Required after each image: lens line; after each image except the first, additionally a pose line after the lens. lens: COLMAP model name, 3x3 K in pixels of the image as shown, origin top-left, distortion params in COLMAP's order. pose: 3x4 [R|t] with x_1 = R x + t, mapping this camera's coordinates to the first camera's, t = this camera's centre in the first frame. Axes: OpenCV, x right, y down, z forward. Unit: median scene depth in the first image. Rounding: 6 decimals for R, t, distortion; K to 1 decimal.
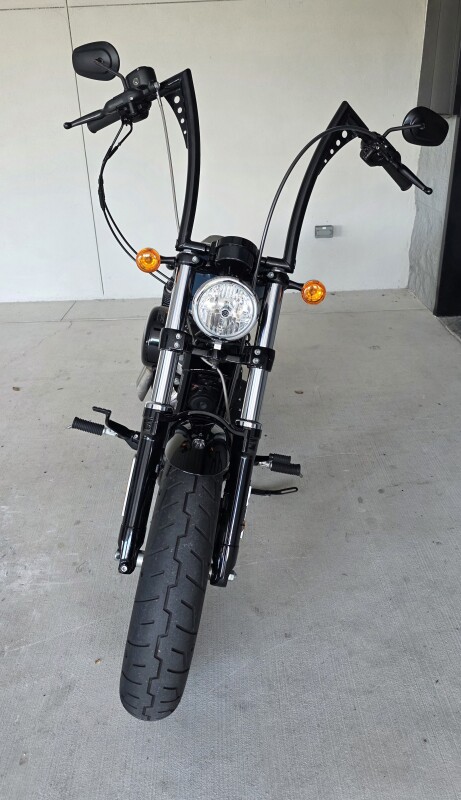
lens RADIAL K [[591.5, 0, 231.3], [0, 591.5, 375.3], [0, 0, 1]] dist [0.027677, 0.000259]
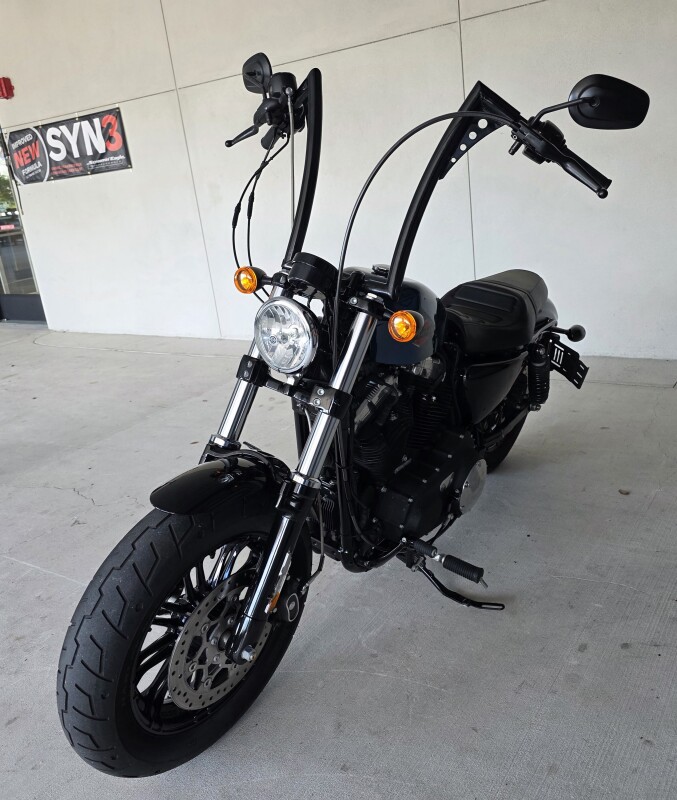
lens RADIAL K [[719.9, 0, 338.5], [0, 719.9, 400.0], [0, 0, 1]] dist [0.017259, 0.003118]
pose [[0.823641, 0.115347, -0.555257, 0.582914], [-0.156800, 0.987247, -0.027502, -0.005641], [0.545004, 0.109716, 0.831224, 0.175721]]
